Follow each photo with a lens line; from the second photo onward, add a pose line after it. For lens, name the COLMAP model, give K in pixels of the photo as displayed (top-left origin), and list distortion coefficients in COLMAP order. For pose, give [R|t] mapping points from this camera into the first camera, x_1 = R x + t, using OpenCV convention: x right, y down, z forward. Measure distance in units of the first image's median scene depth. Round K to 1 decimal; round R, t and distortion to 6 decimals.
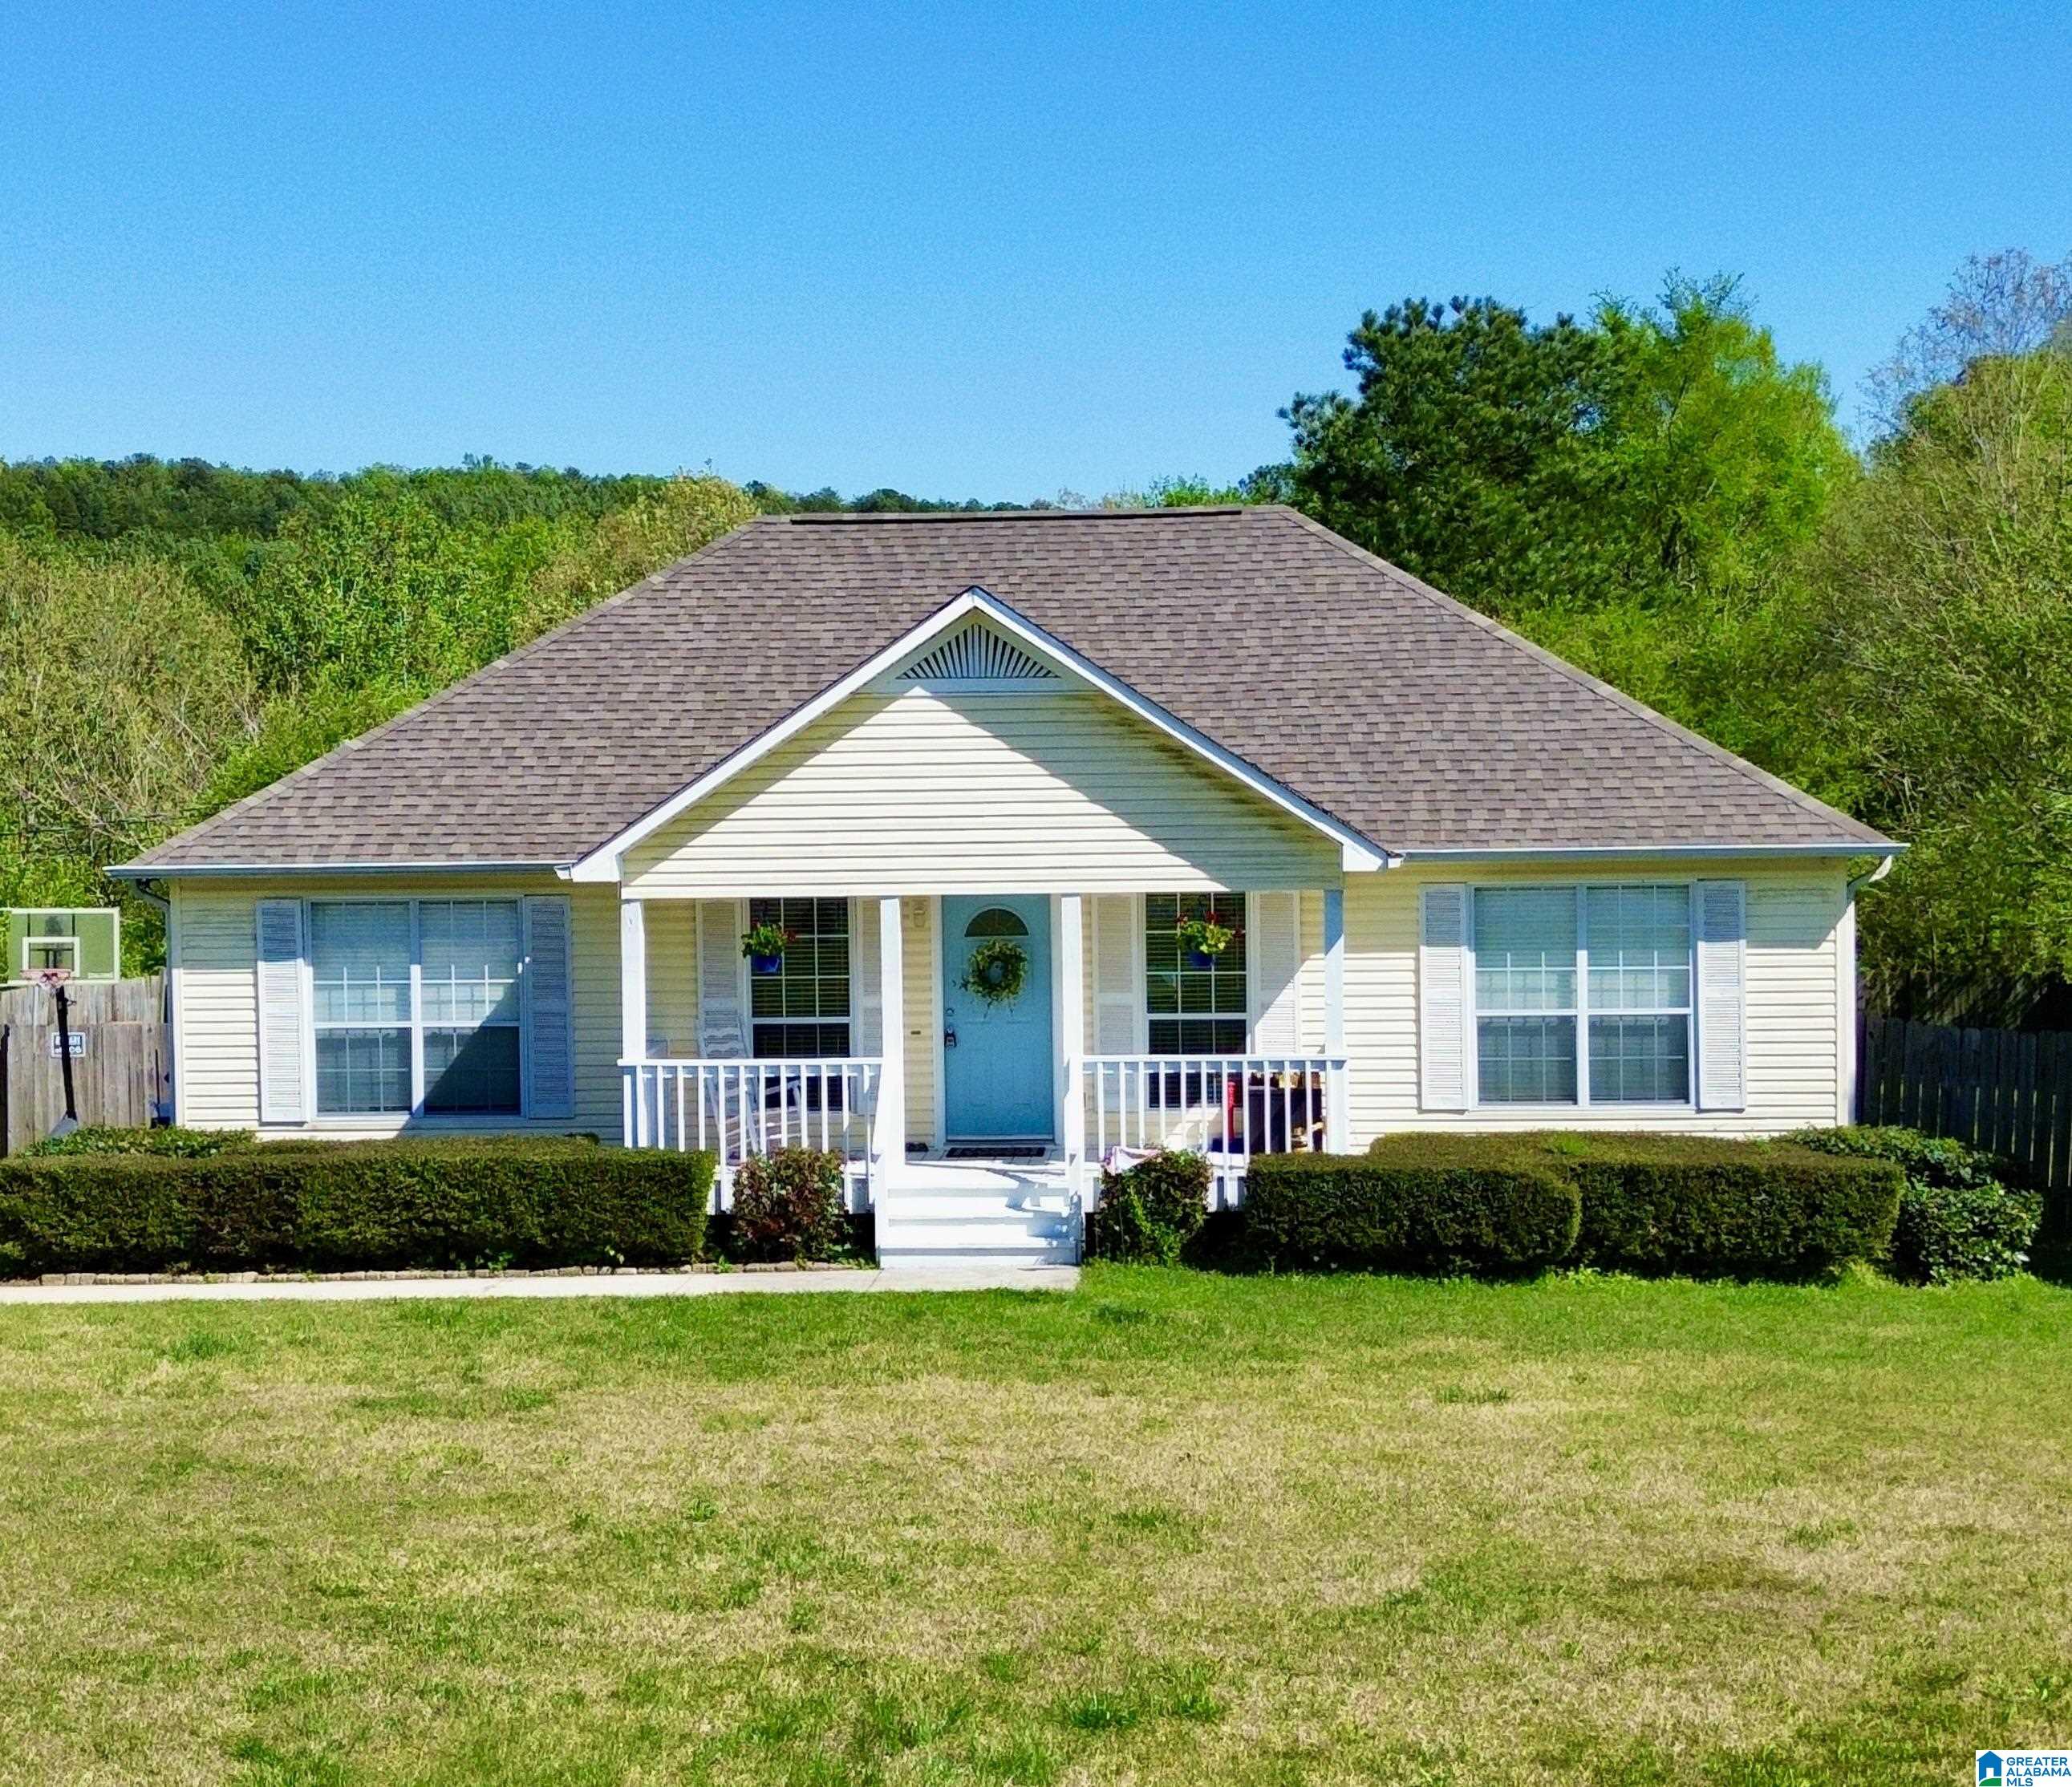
lens RADIAL K [[3599.7, 0, 994.5], [0, 3599.7, 844.1], [0, 0, 1]] dist [0.147371, -0.417629]
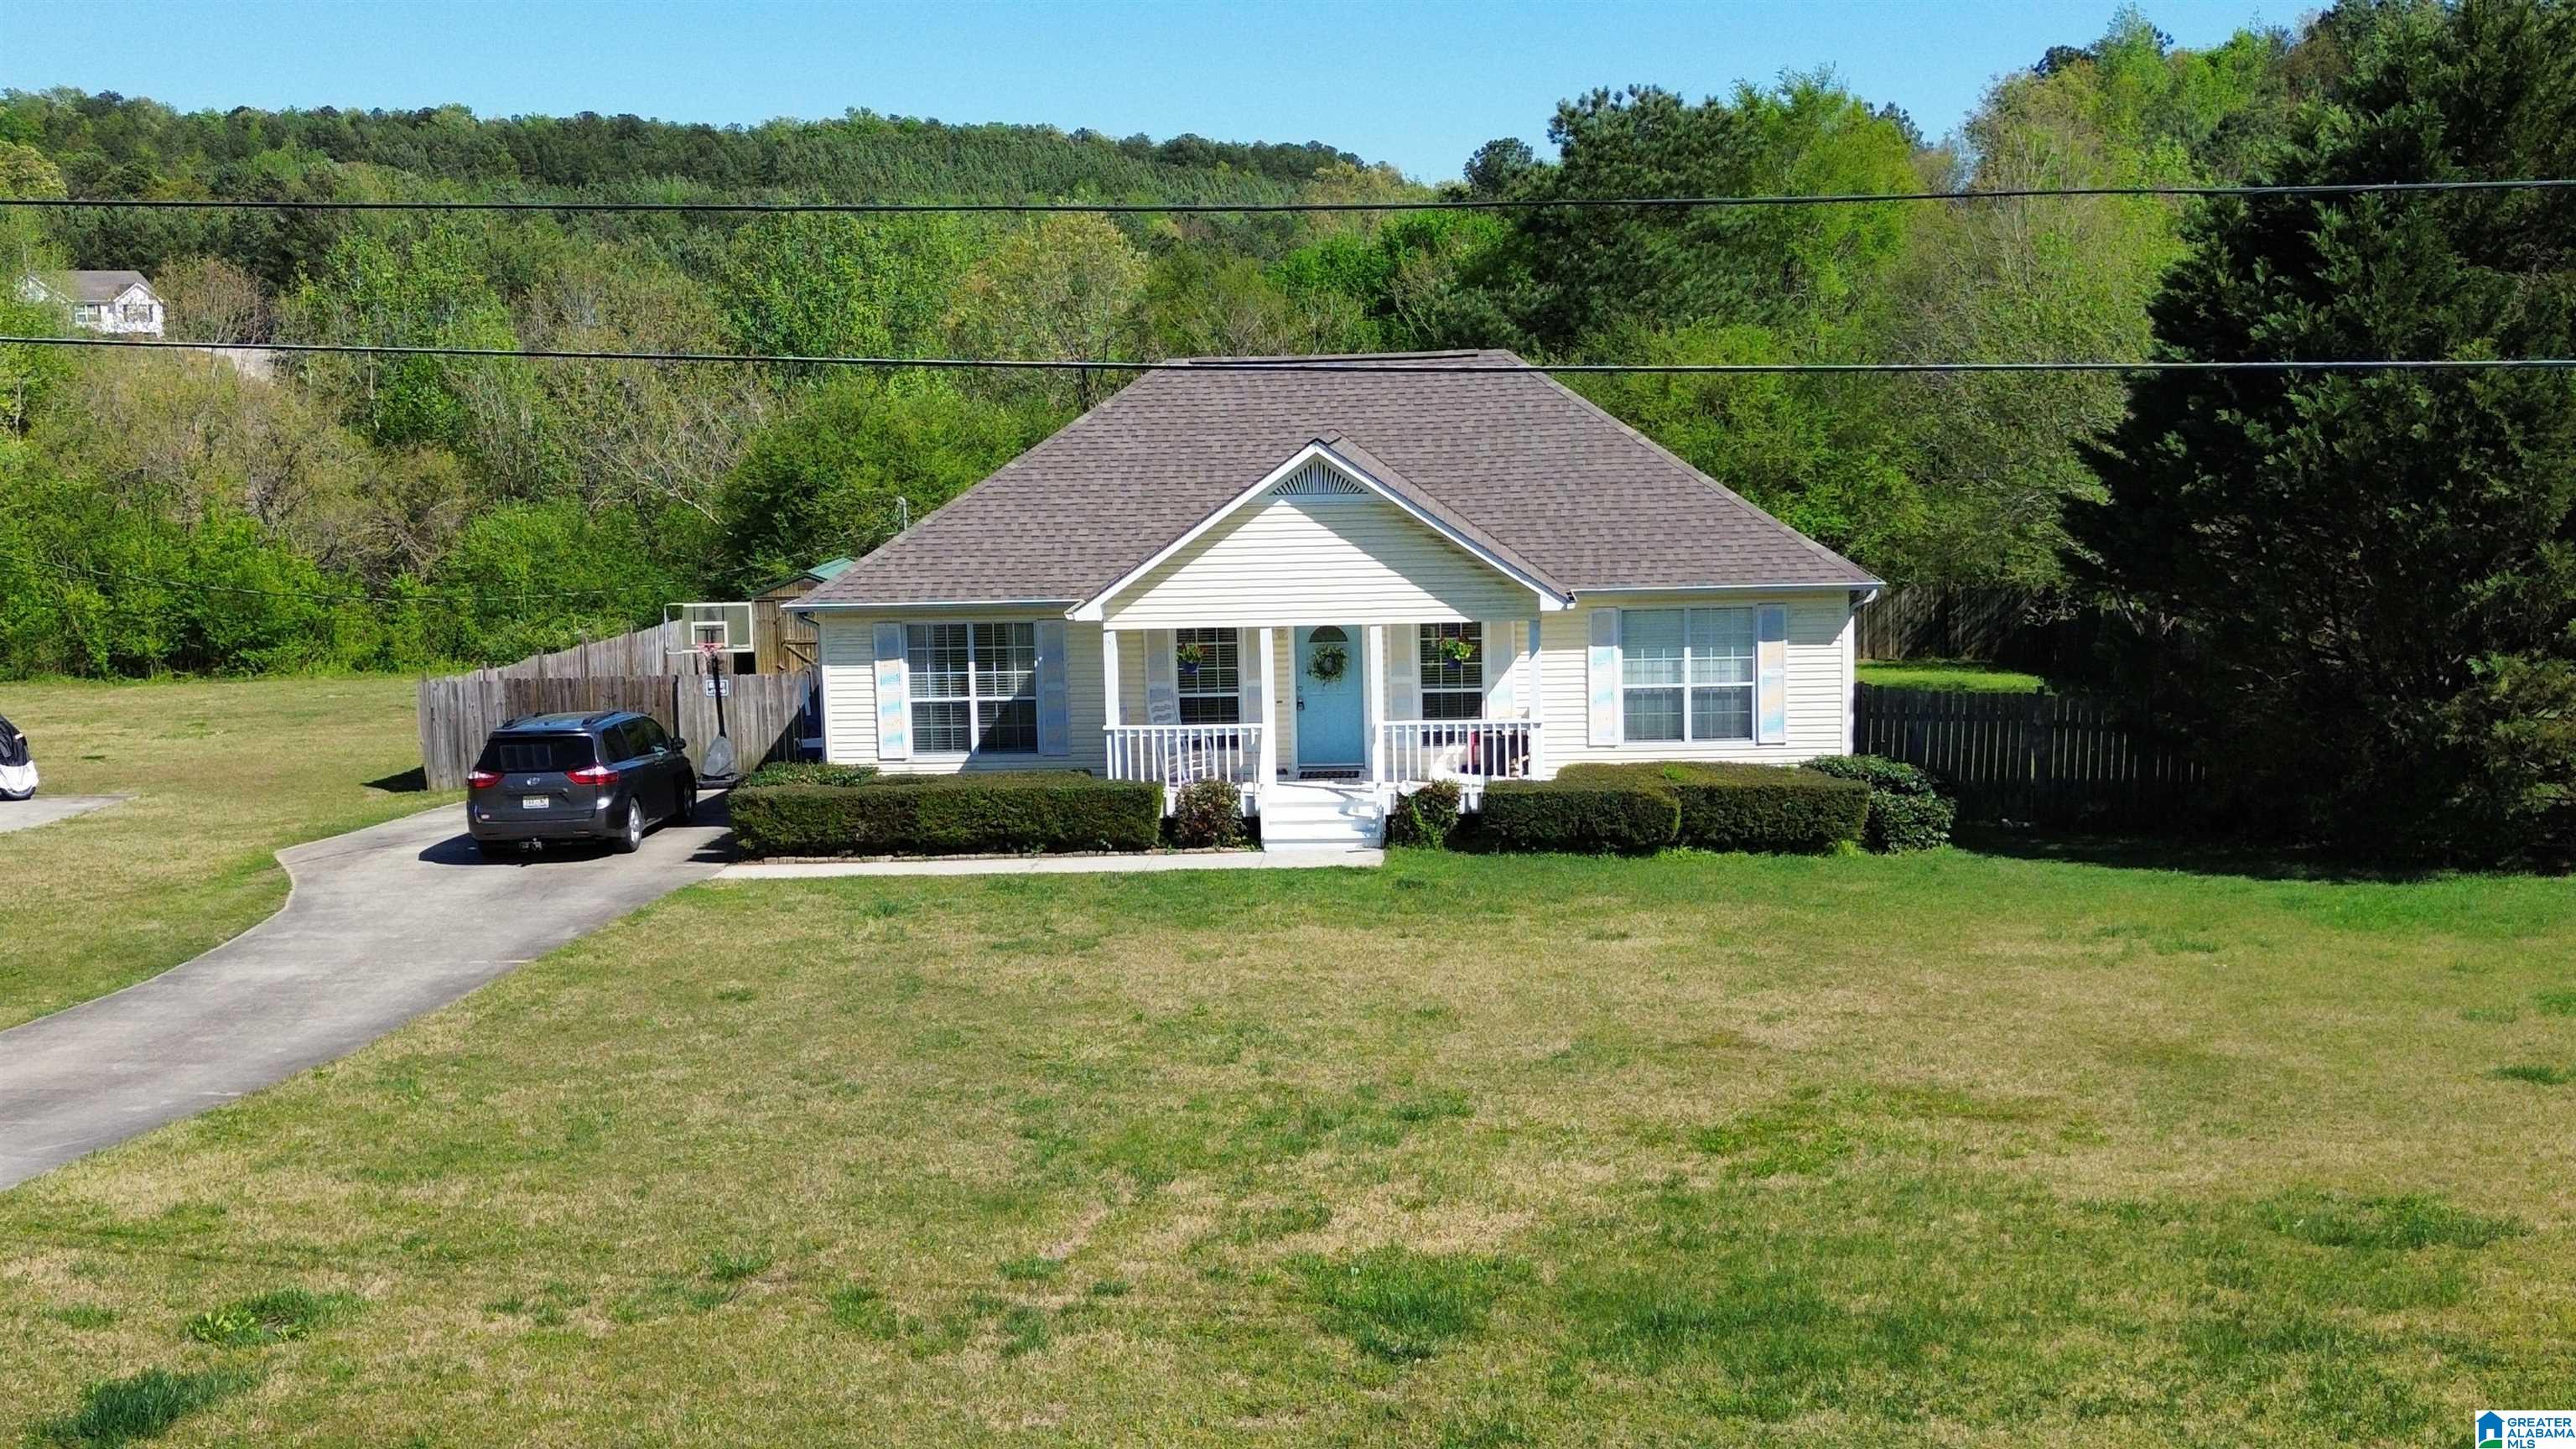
lens RADIAL K [[2926.6, 0, 1275.7], [0, 2926.6, 707.6], [0, 0, 1]] dist [0.153659, -0.443707]
pose [[0.999936, -0.011276, -0.001019, -0.023771], [0.011321, 0.994685, 0.102343, -0.086425], [-0.000140, -0.102347, 0.994749, -0.341862]]
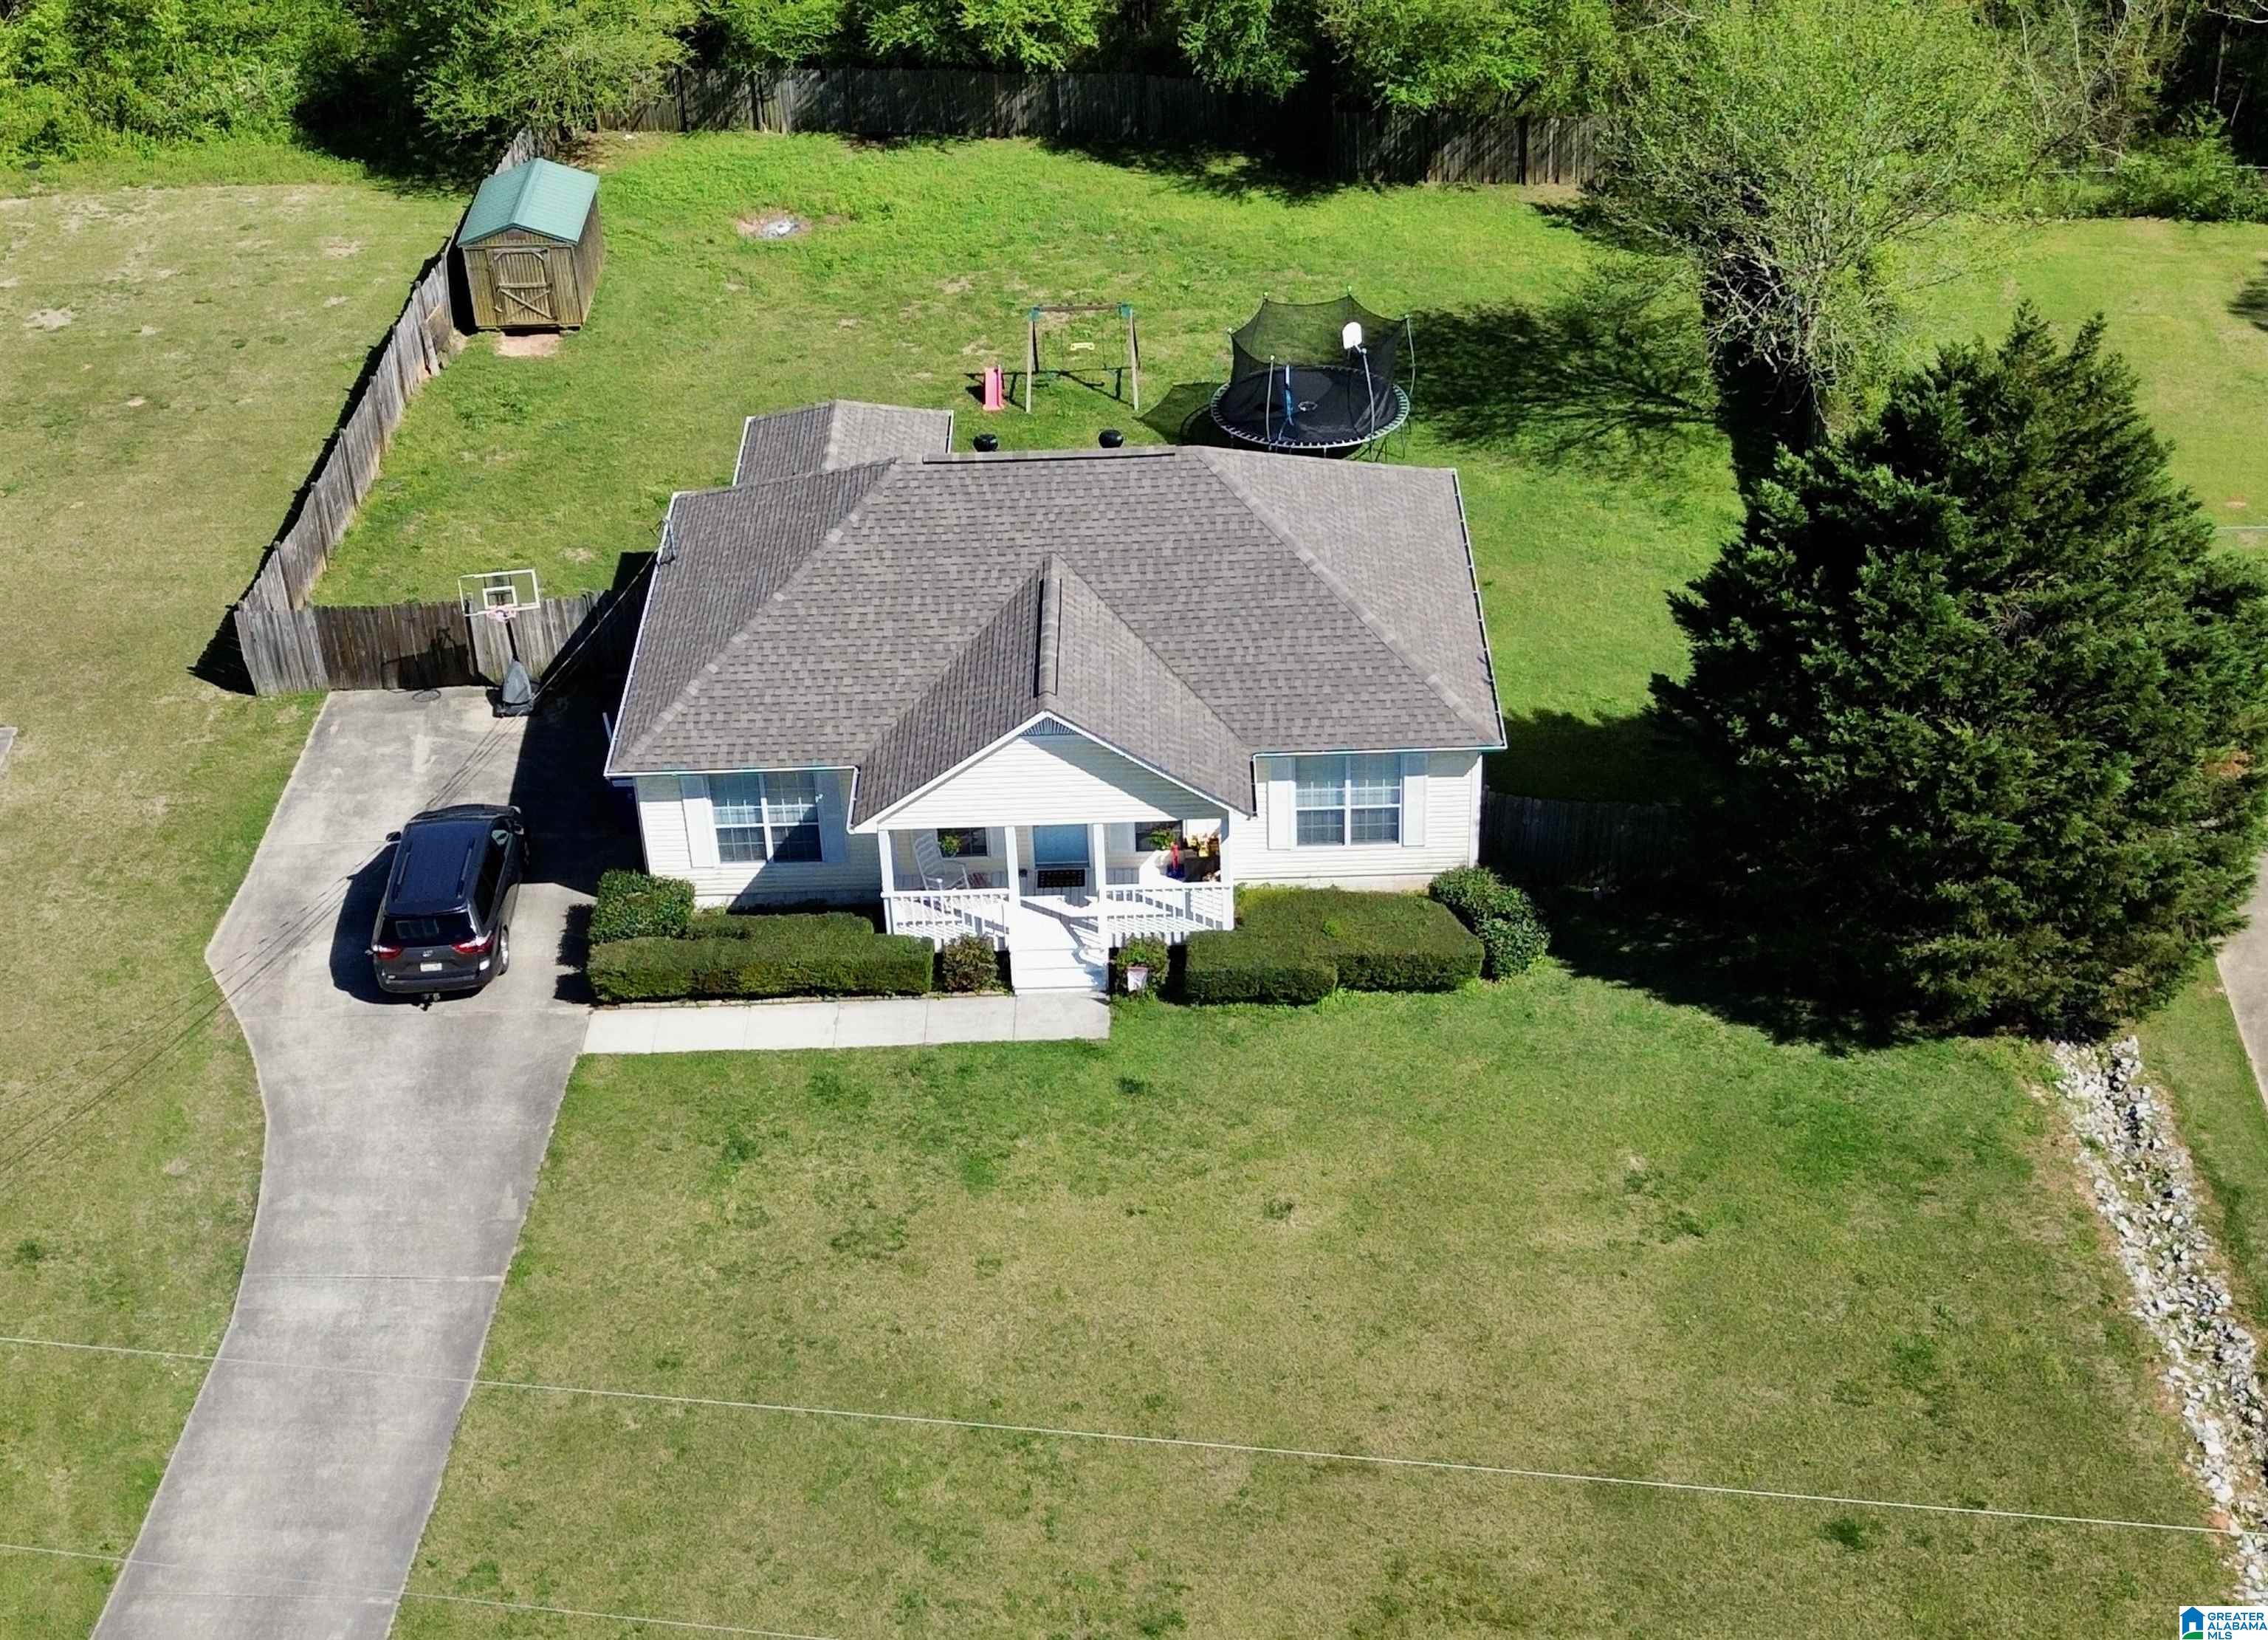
lens RADIAL K [[3364.5, 0, 1134.8], [0, 3364.5, 855.9], [0, 0, 1]] dist [0.149573, -0.404232]
pose [[0.997680, -0.052549, 0.043281, -0.042028], [0.020529, 0.838385, 0.544692, -1.019382], [-0.064910, -0.542540, 0.837518, -0.623472]]
